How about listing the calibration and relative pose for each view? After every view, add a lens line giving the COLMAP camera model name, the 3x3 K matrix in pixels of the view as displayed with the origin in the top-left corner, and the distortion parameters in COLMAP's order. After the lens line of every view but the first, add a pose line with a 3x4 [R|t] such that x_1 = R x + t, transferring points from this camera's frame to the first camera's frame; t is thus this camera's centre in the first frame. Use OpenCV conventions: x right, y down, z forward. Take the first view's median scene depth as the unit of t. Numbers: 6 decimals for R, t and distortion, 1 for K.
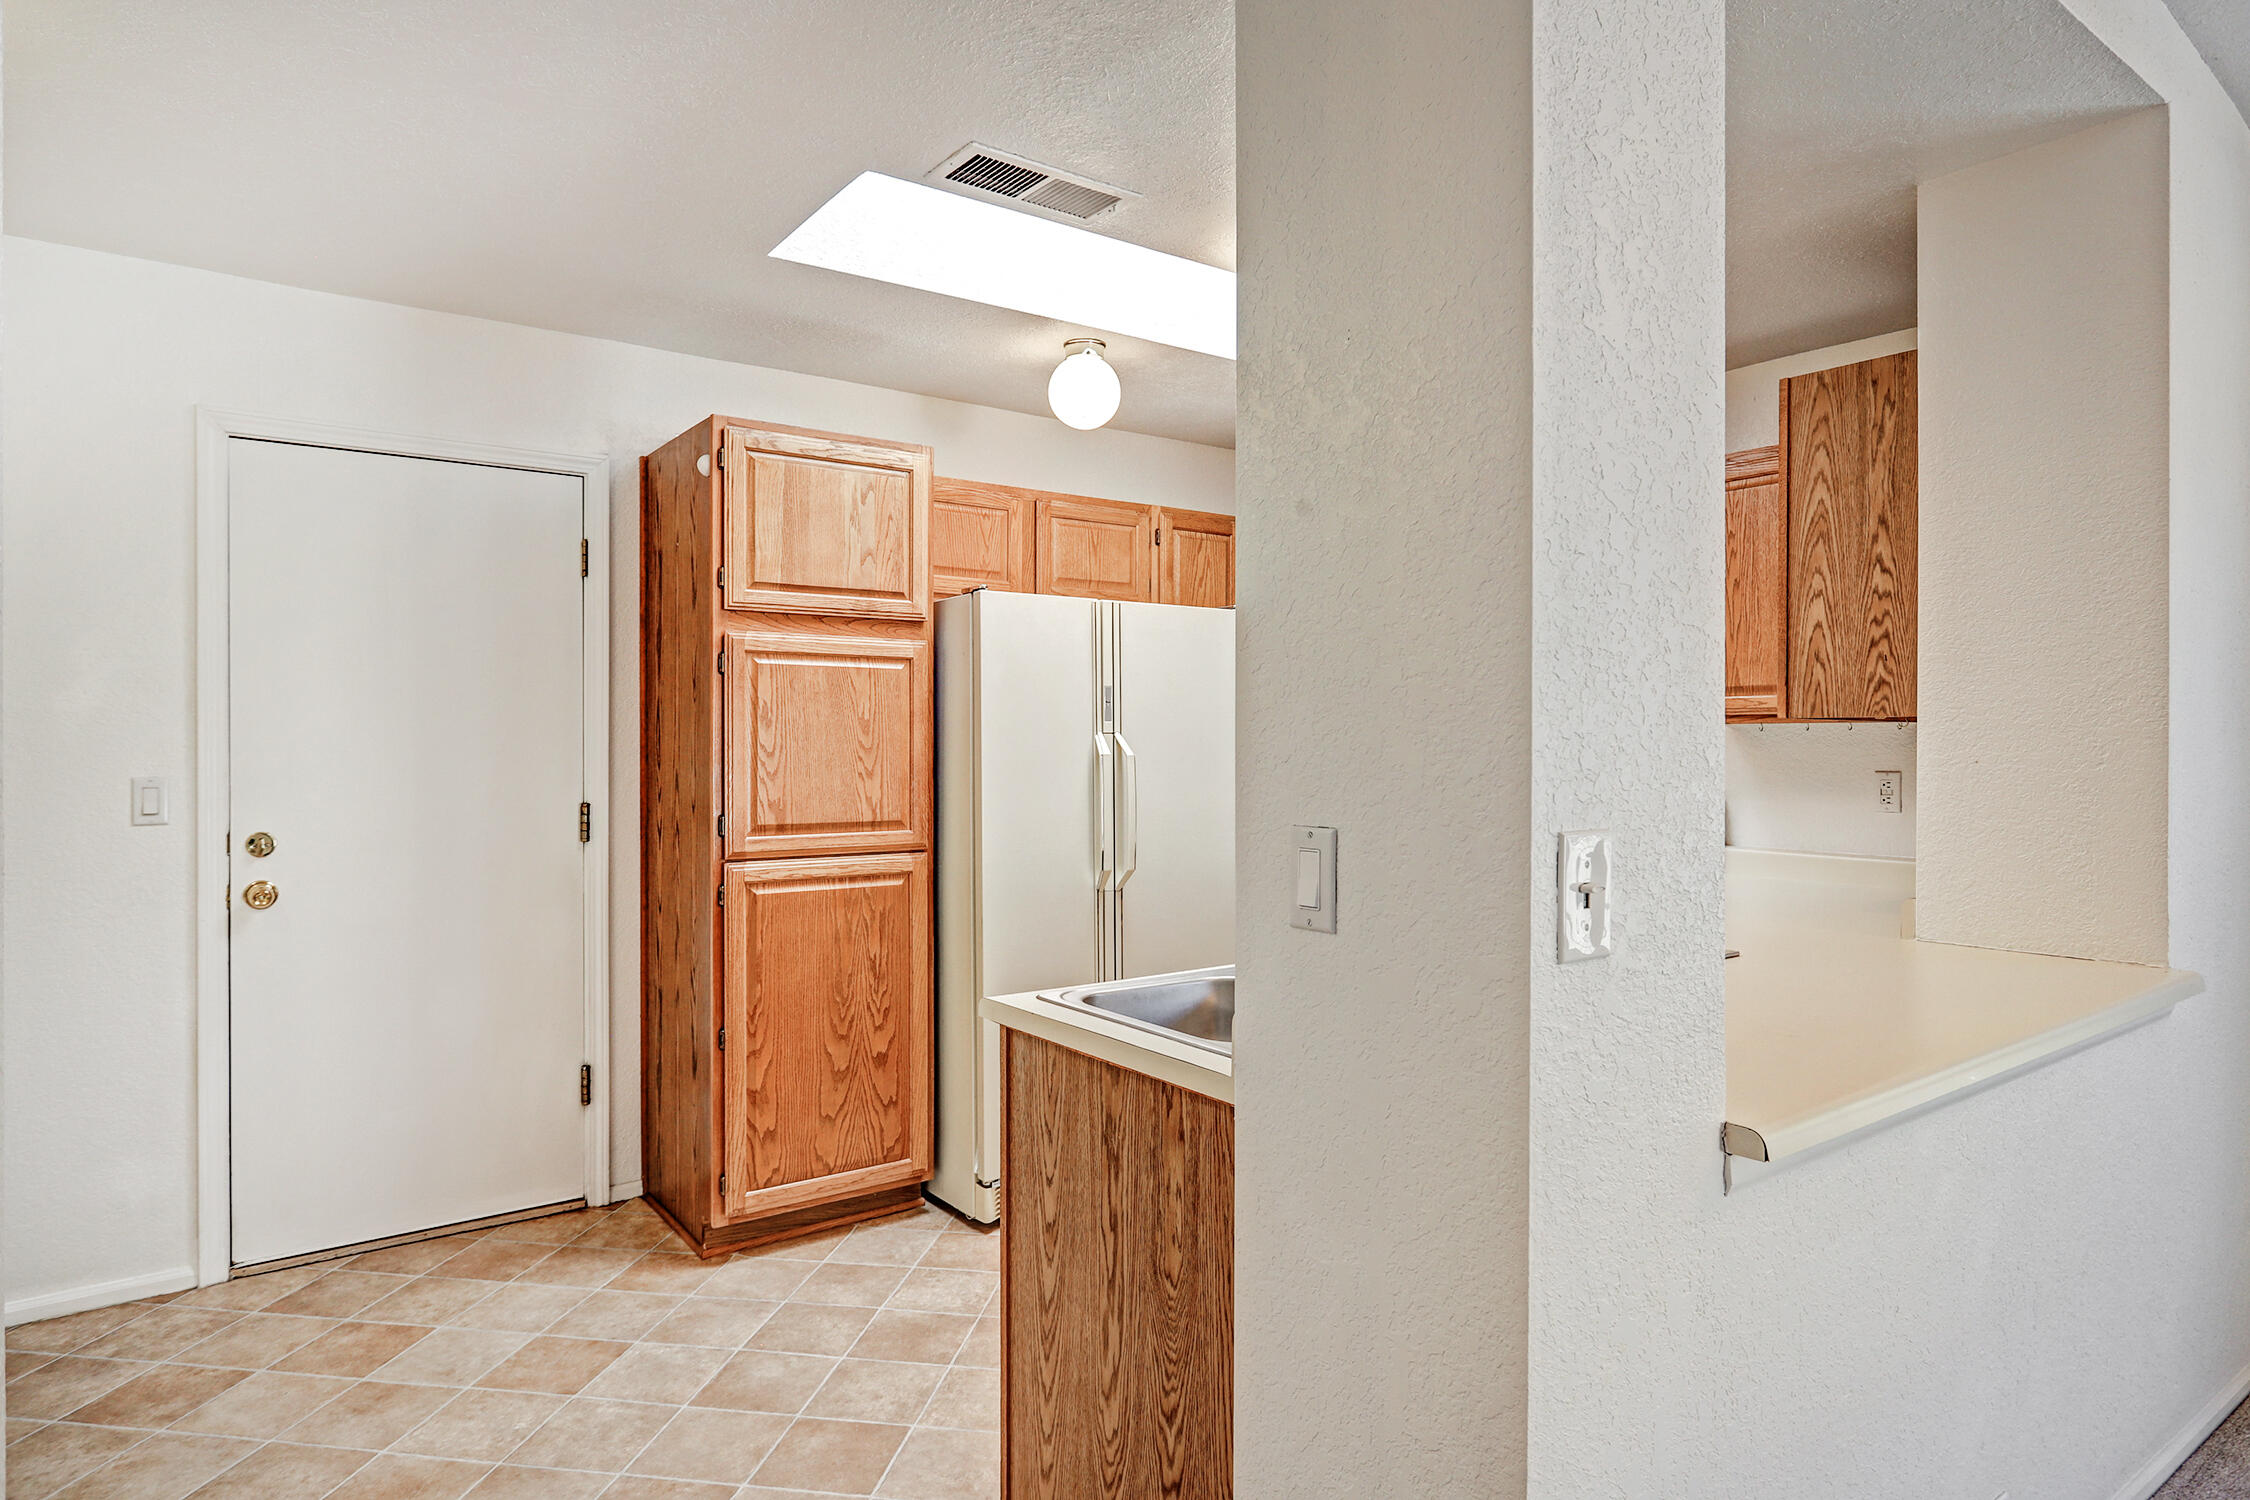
lens RADIAL K [[1266.3, 0, 1122.4], [0, 1266.3, 761.6], [0, 0, 1]] dist [0.003235, 0.000762]
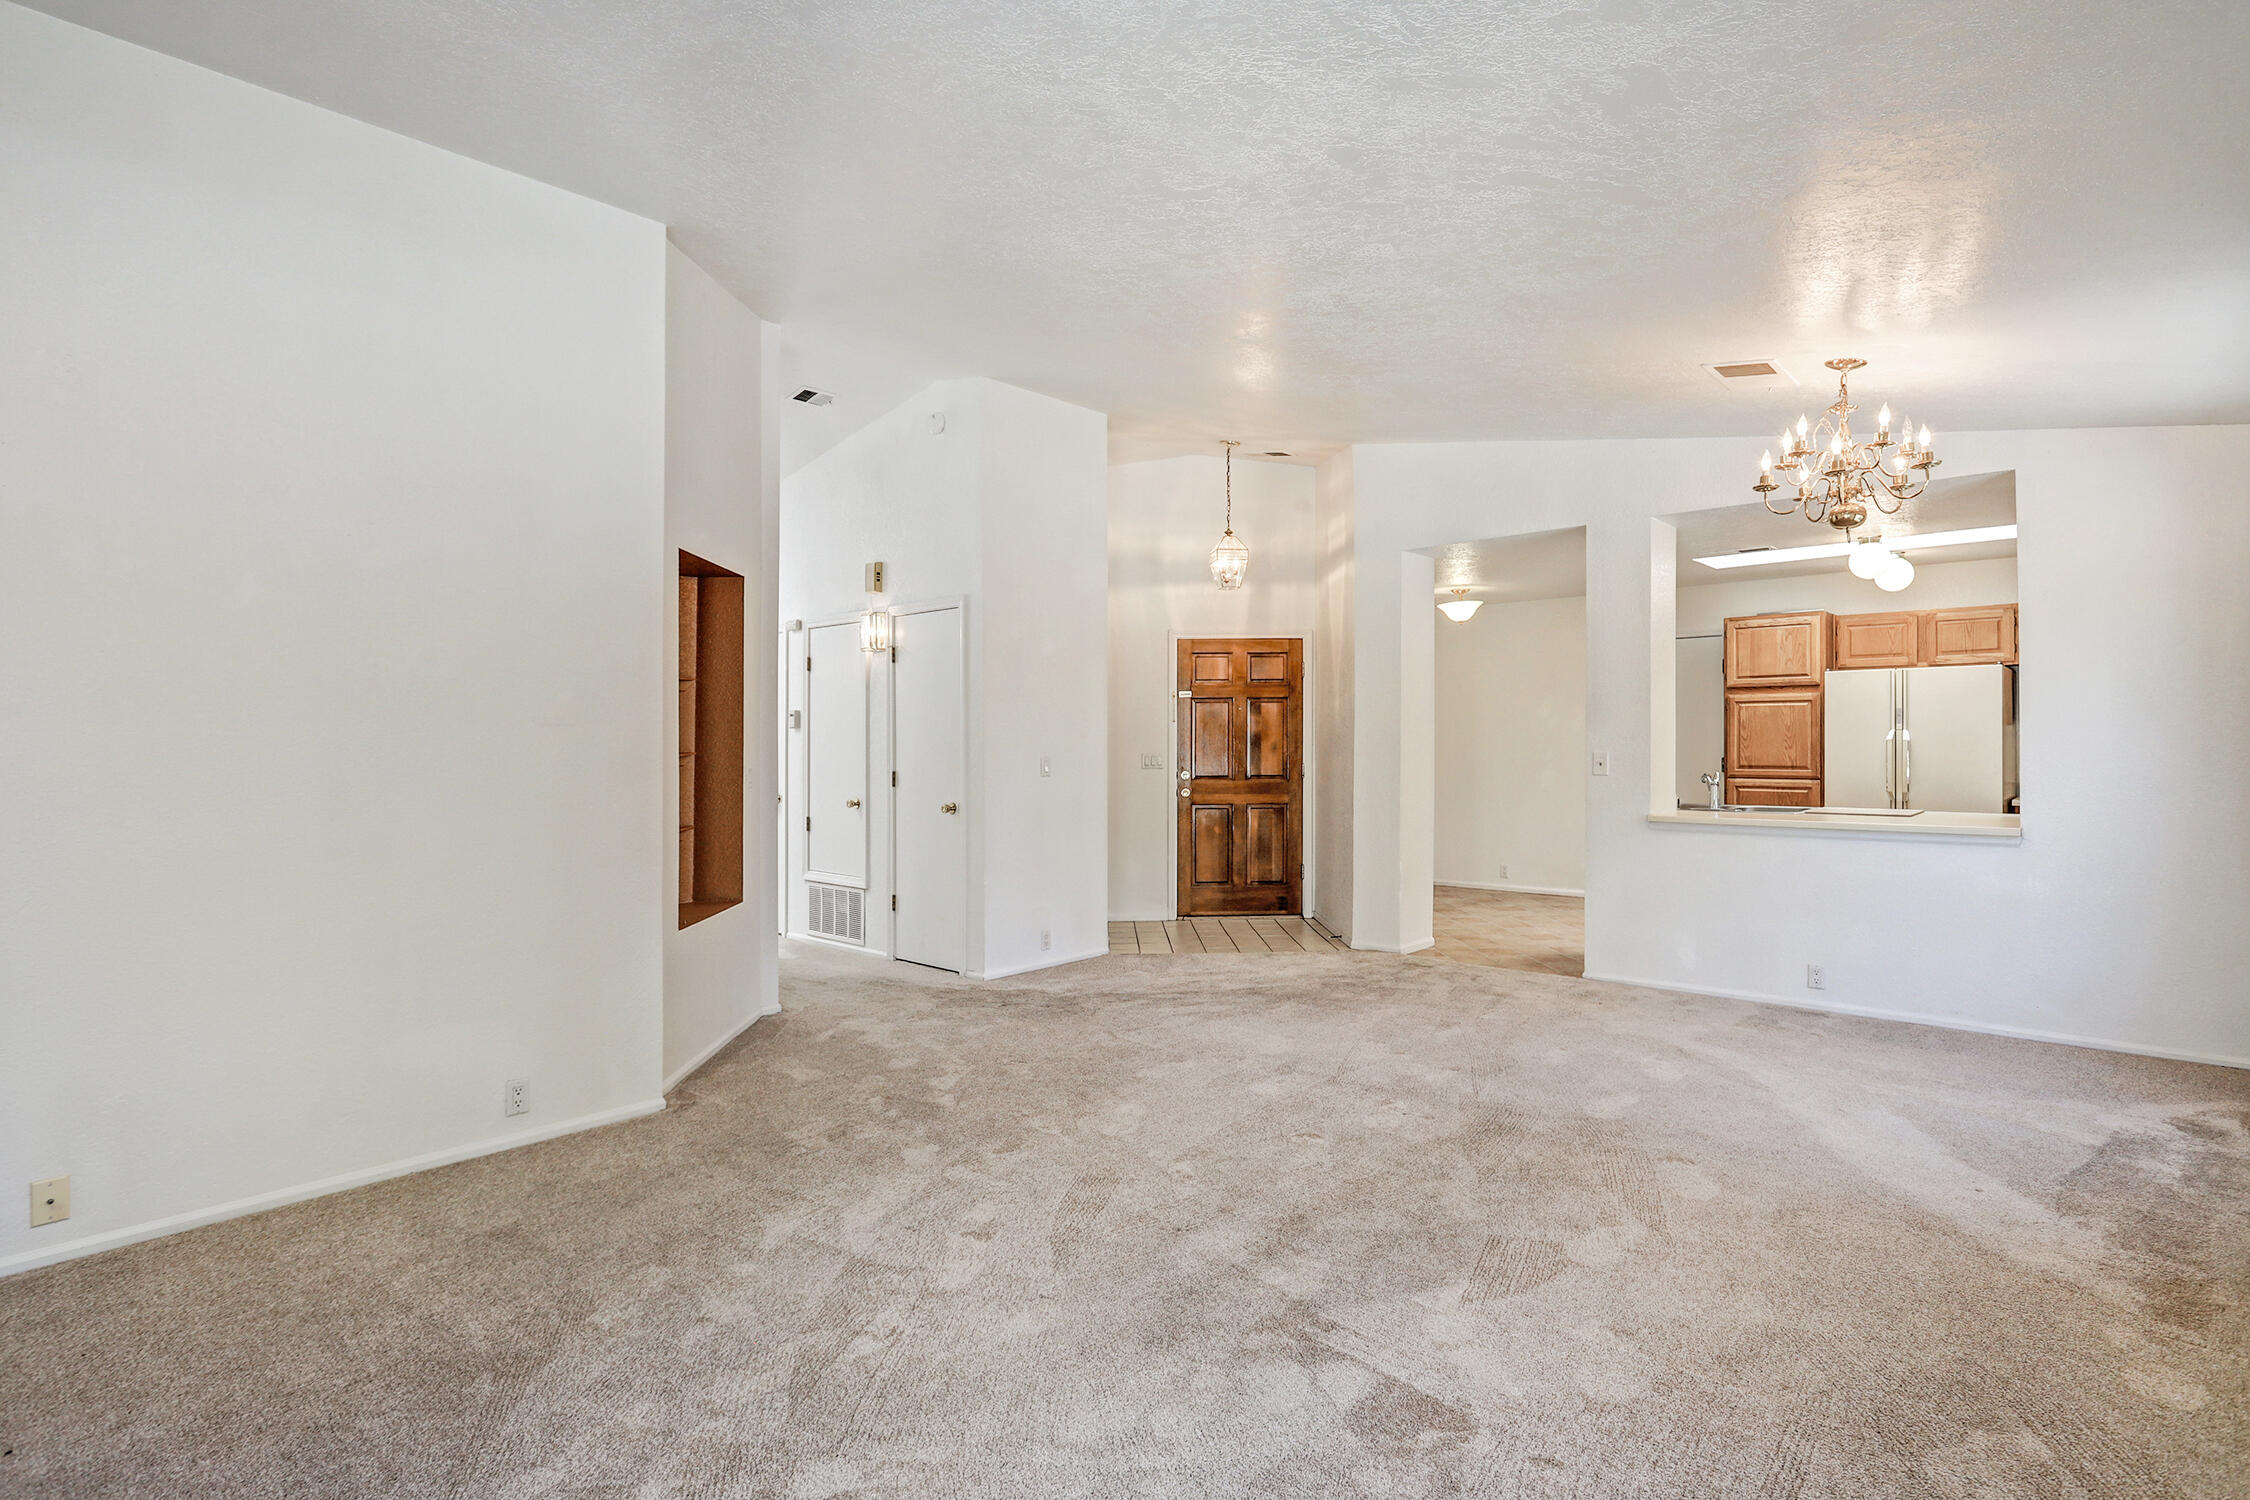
lens RADIAL K [[1116.8, 0, 1146.2], [0, 1116.8, 738.1], [0, 0, 1]] dist [-0.014206, 0.005483]
pose [[0.223488, -0.000210, -0.974707, 1.764650], [-0.009090, 0.999956, -0.002300, 0.009235], [0.974664, 0.009374, 0.223476, -0.784887]]
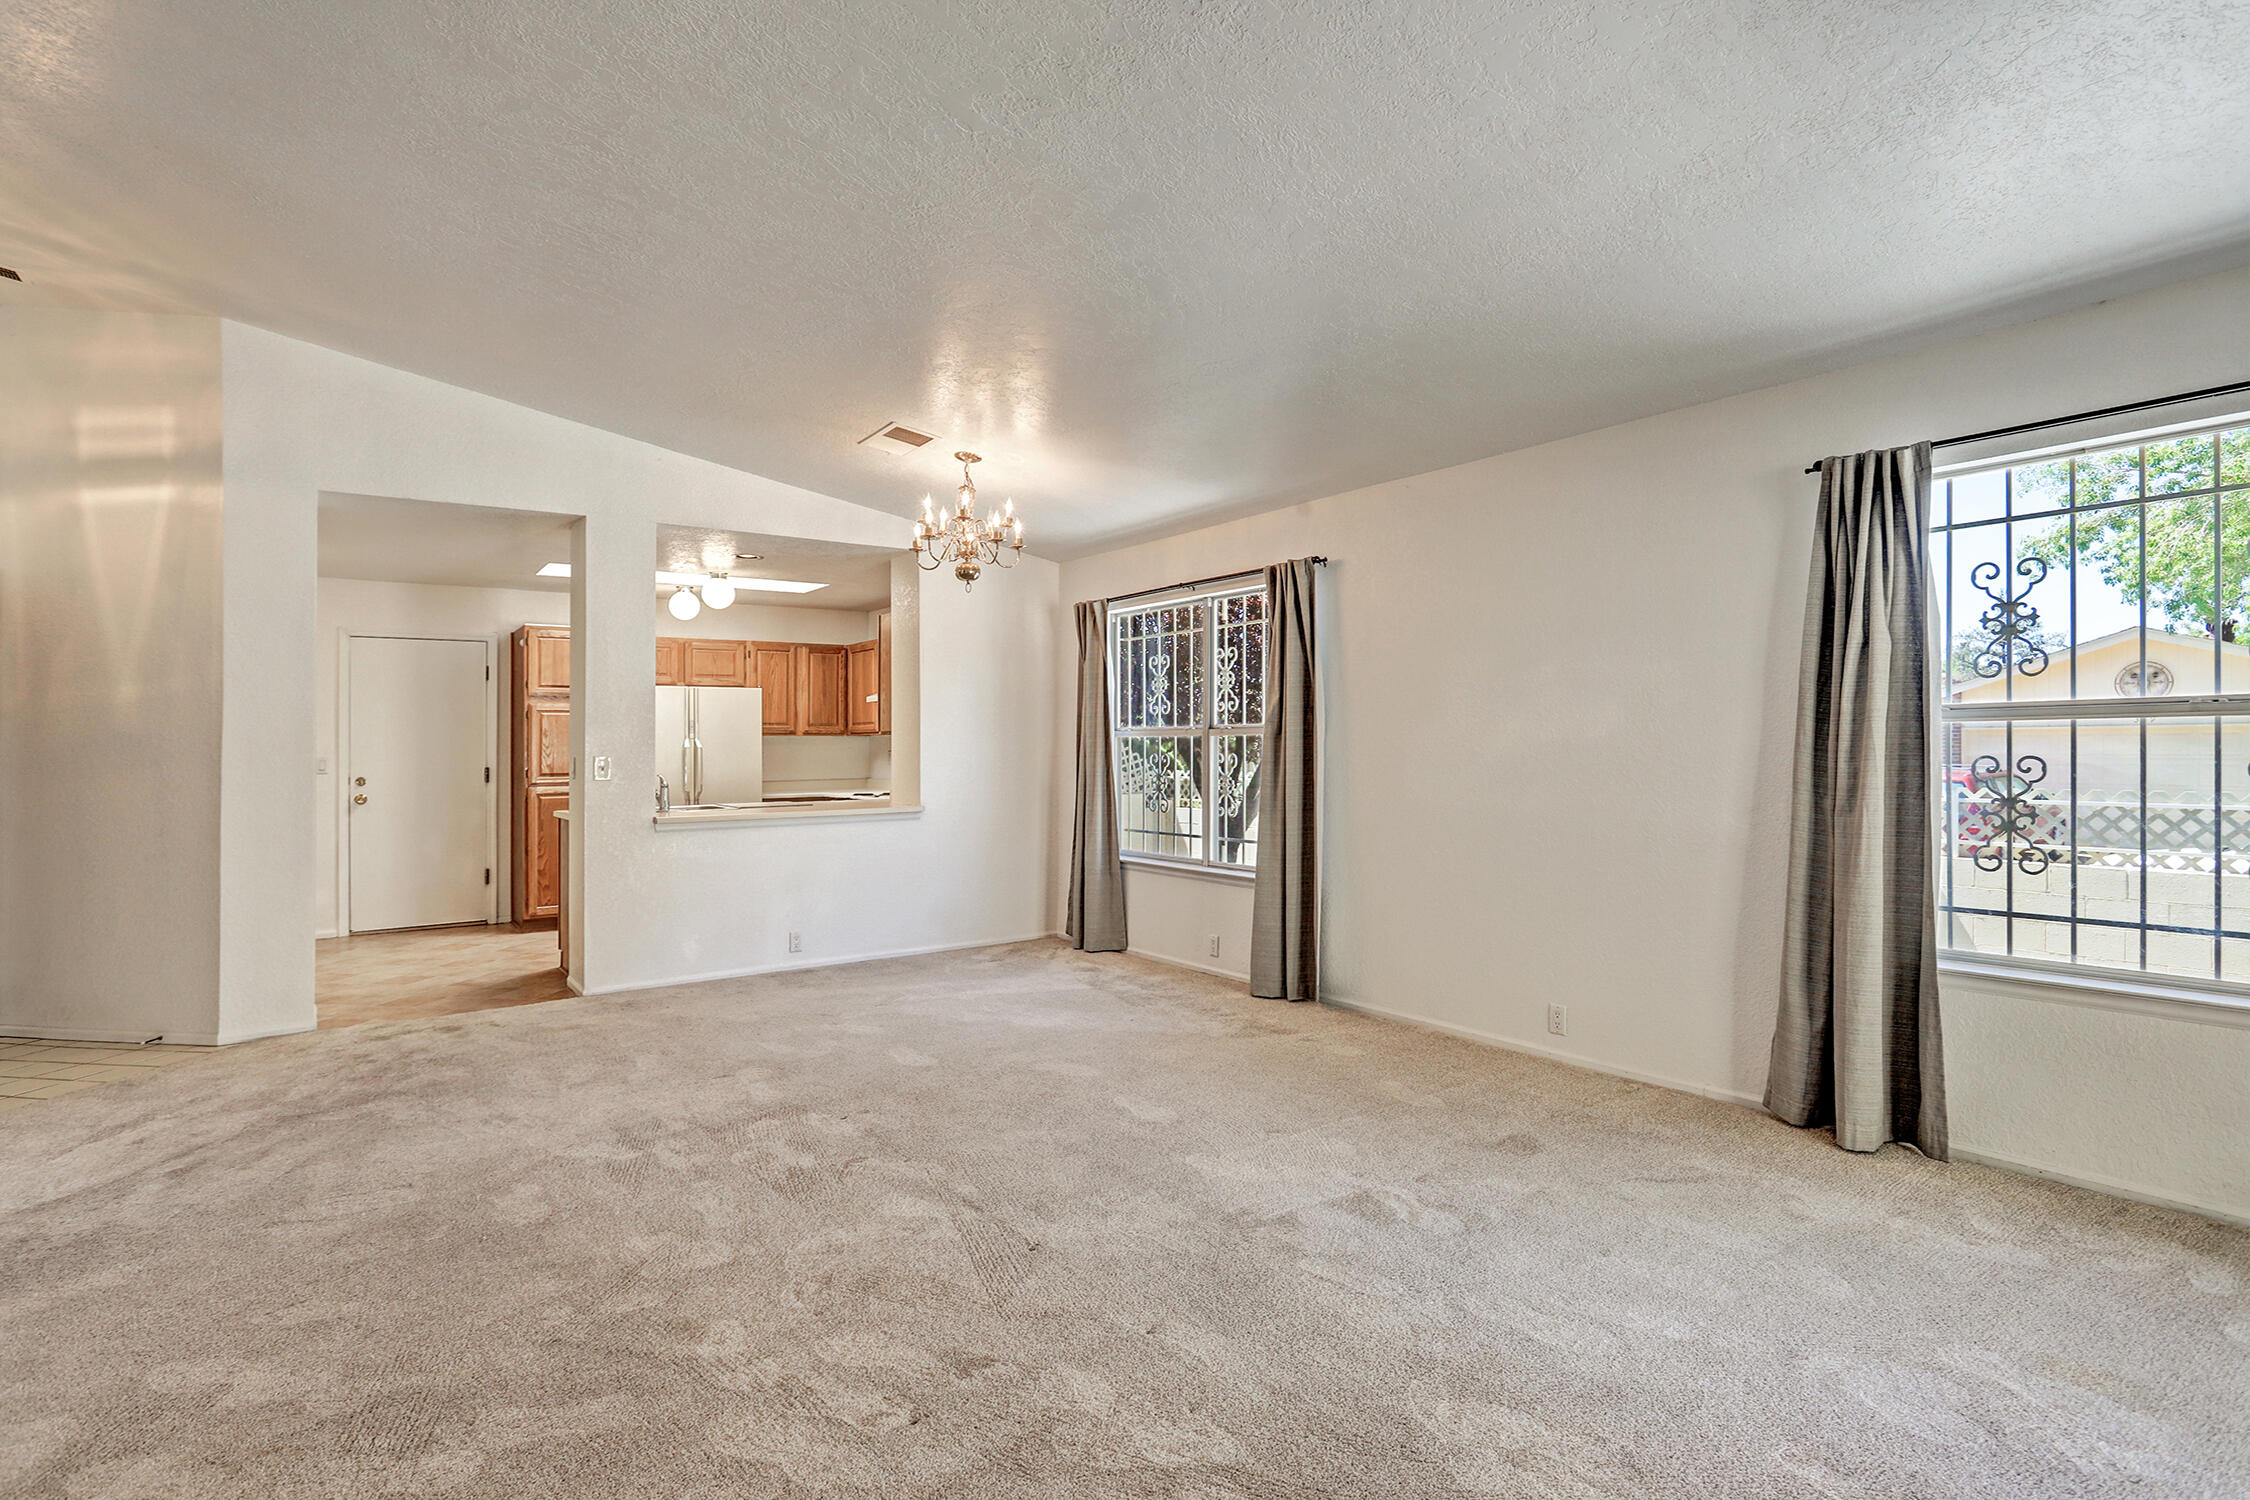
lens RADIAL K [[1086.5, 0, 1142.3], [0, 1086.5, 739.4], [0, 0, 1]] dist [-0.011406, 0.000881]
pose [[0.999903, -0.009727, 0.009946, 0.989633], [0.009949, 0.999697, -0.022523, 0.042407], [-0.009724, 0.022620, 0.999697, -1.357396]]
